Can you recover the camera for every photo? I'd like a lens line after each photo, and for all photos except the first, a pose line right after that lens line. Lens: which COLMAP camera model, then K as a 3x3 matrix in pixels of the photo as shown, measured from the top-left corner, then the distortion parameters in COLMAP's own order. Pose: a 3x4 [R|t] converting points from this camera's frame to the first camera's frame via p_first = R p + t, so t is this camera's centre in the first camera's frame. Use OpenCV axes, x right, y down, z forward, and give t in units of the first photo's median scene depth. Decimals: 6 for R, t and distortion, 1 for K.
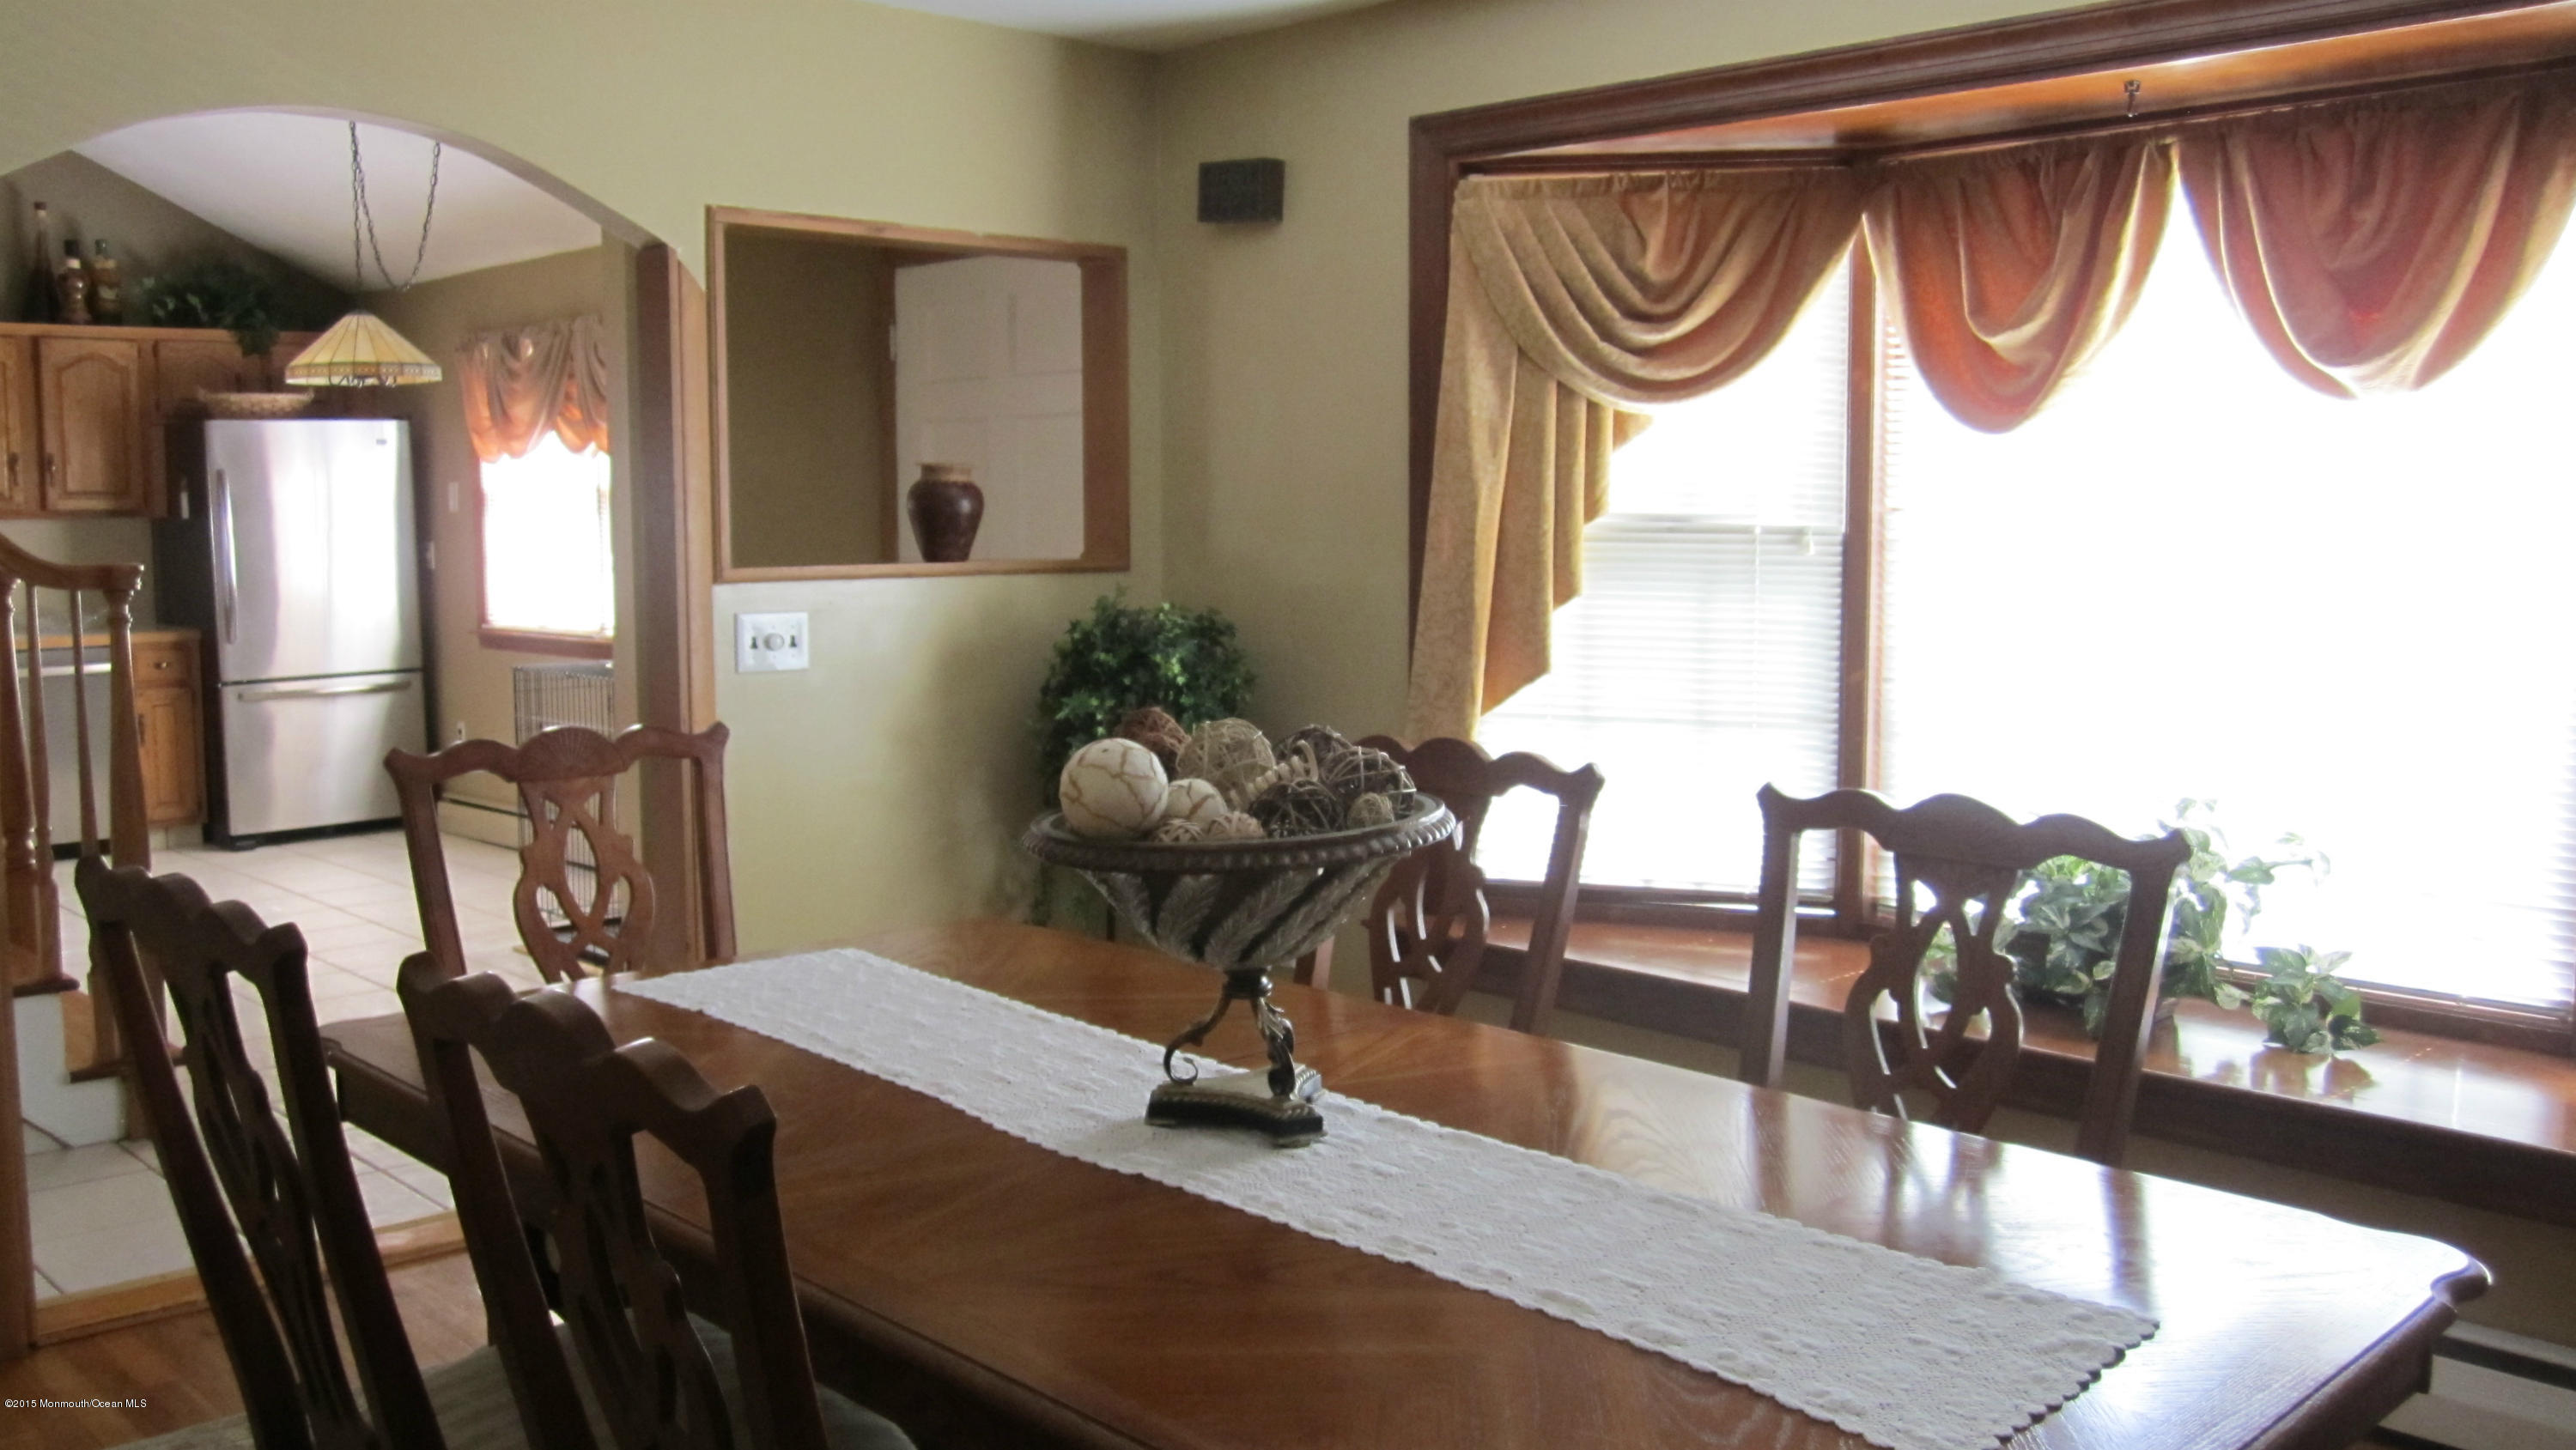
lens RADIAL K [[2174.4, 0, 1296.8], [0, 2174.4, 720.6], [0, 0, 1]] dist [-0.060623, 0.009760]
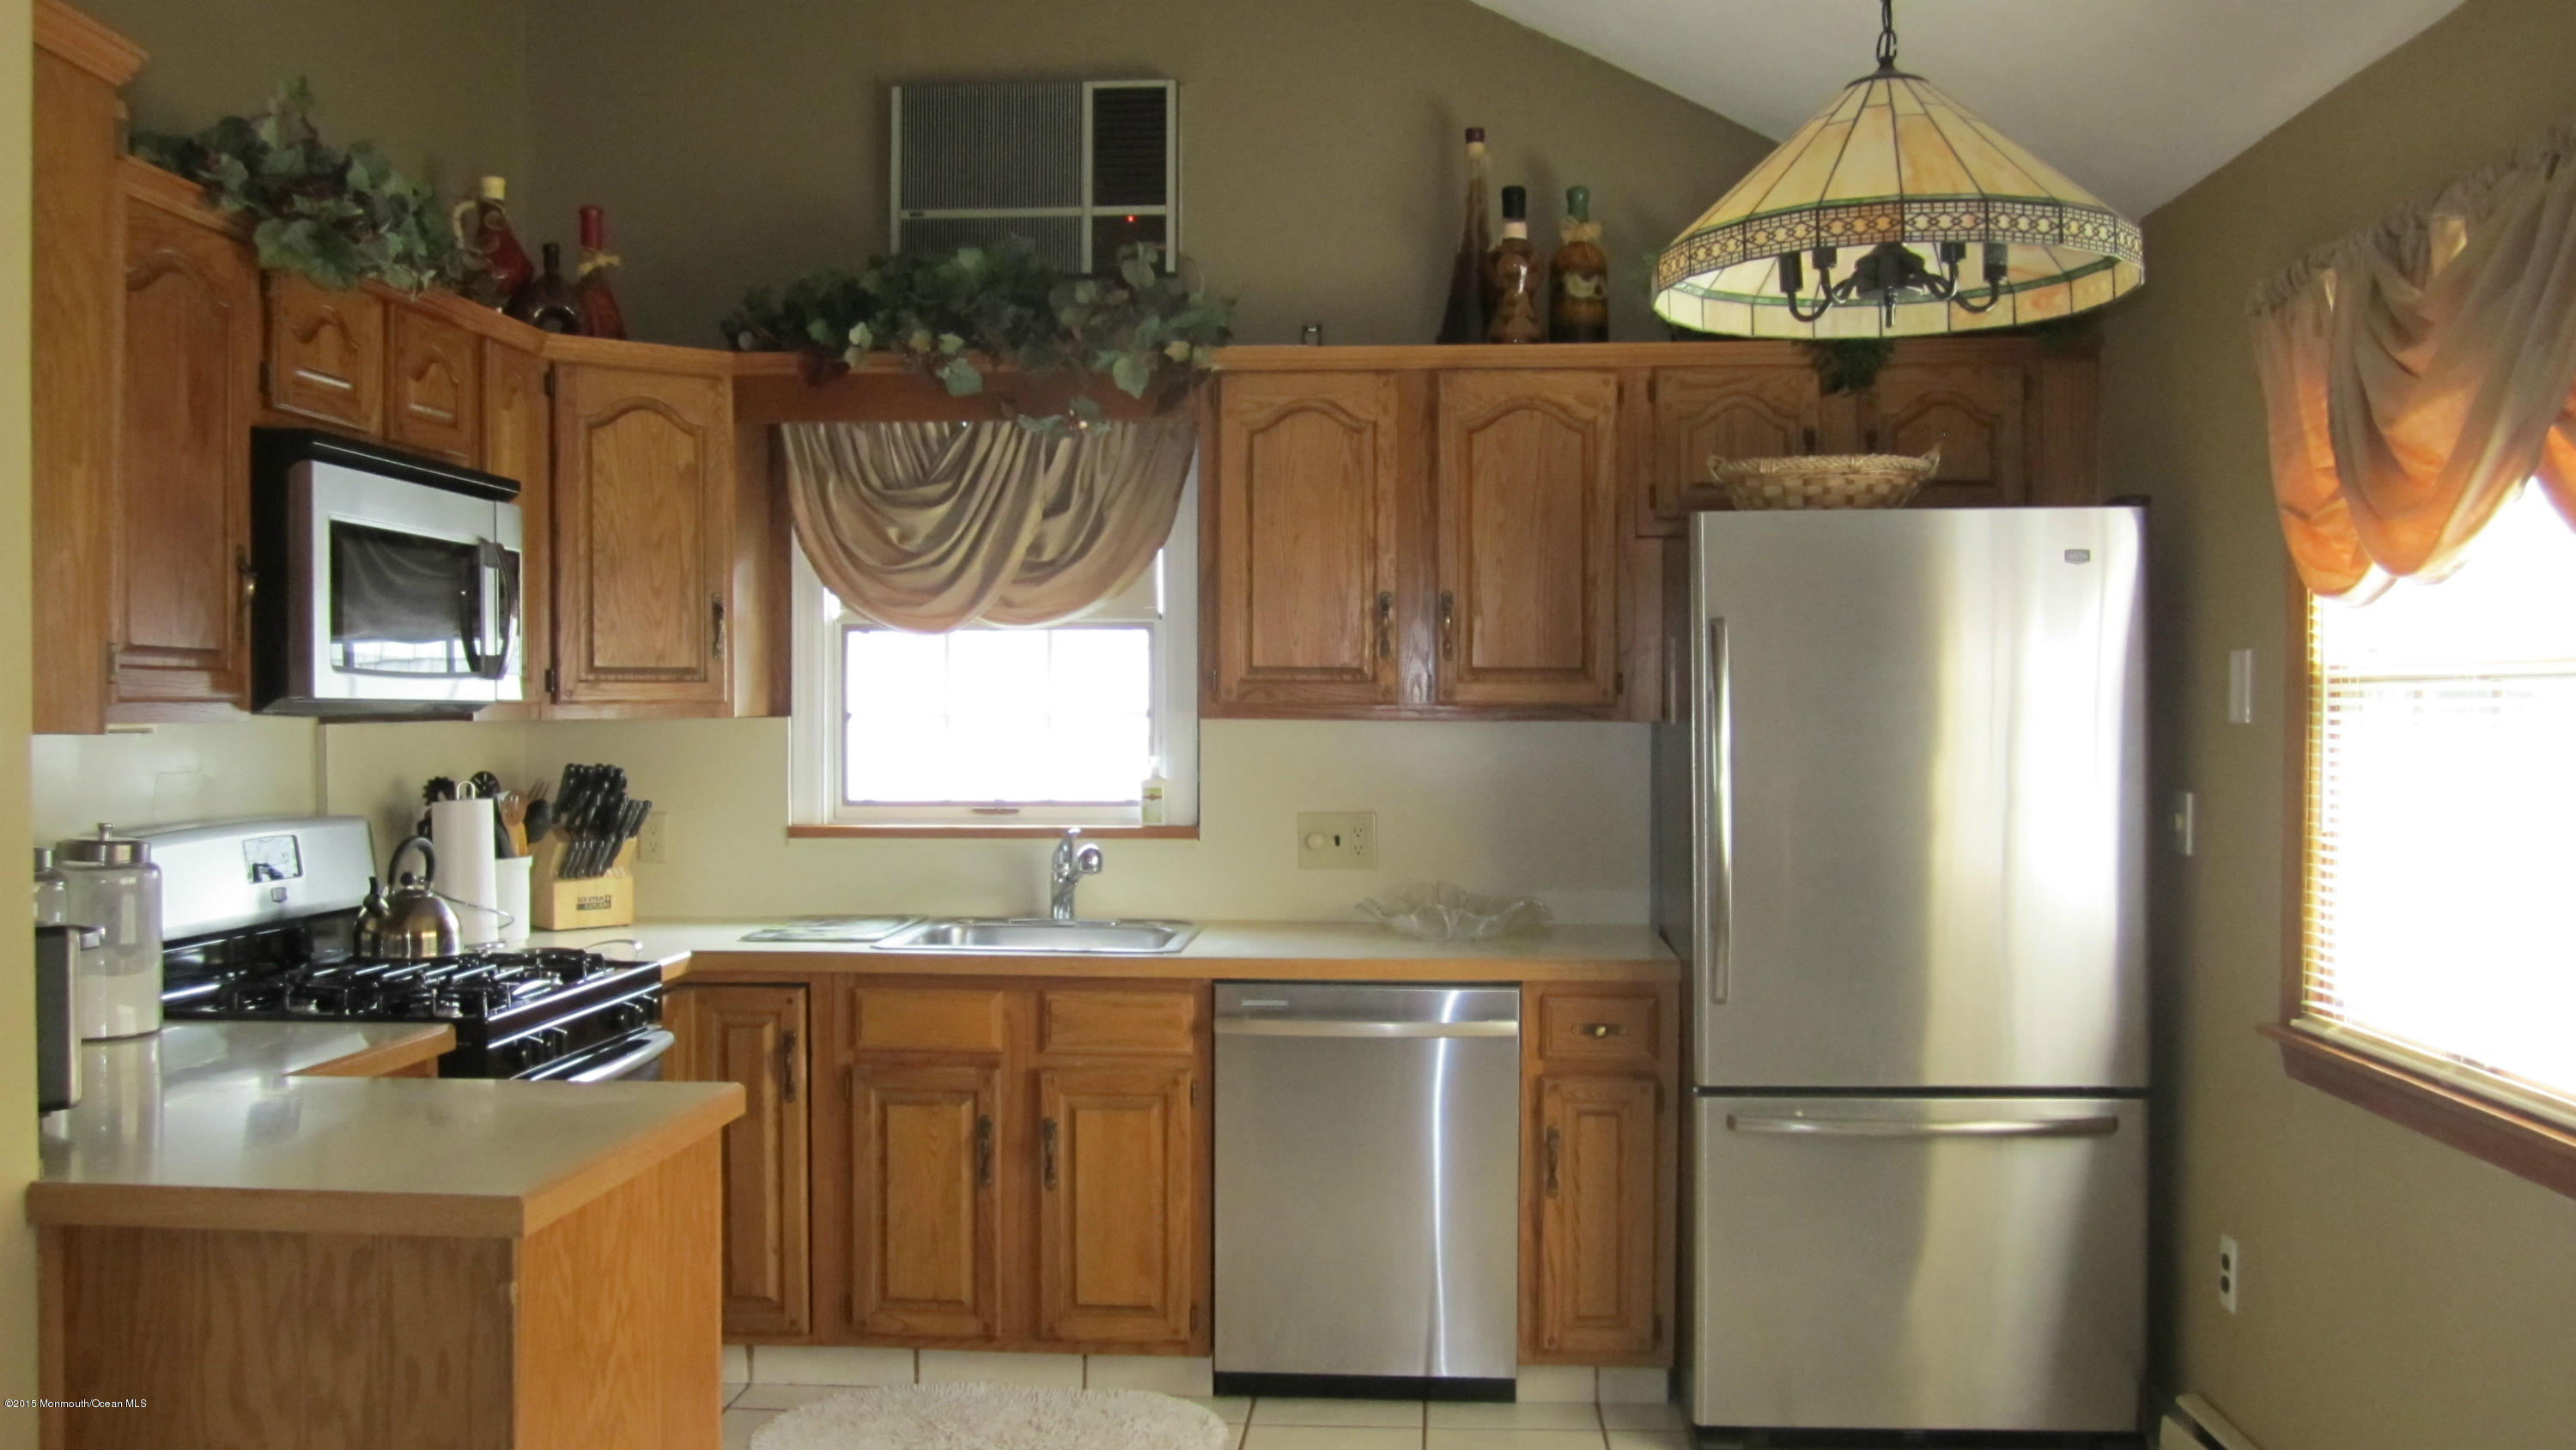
lens RADIAL K [[2174.4, 0, 1300.9], [0, 2174.4, 718.0], [0, 0, 1]] dist [-0.060623, 0.009760]
pose [[0.681283, 0.013704, -0.731892, -0.222348], [-0.081115, 0.995081, -0.056874, -0.062194], [0.727512, 0.098115, 0.679043, 0.615430]]
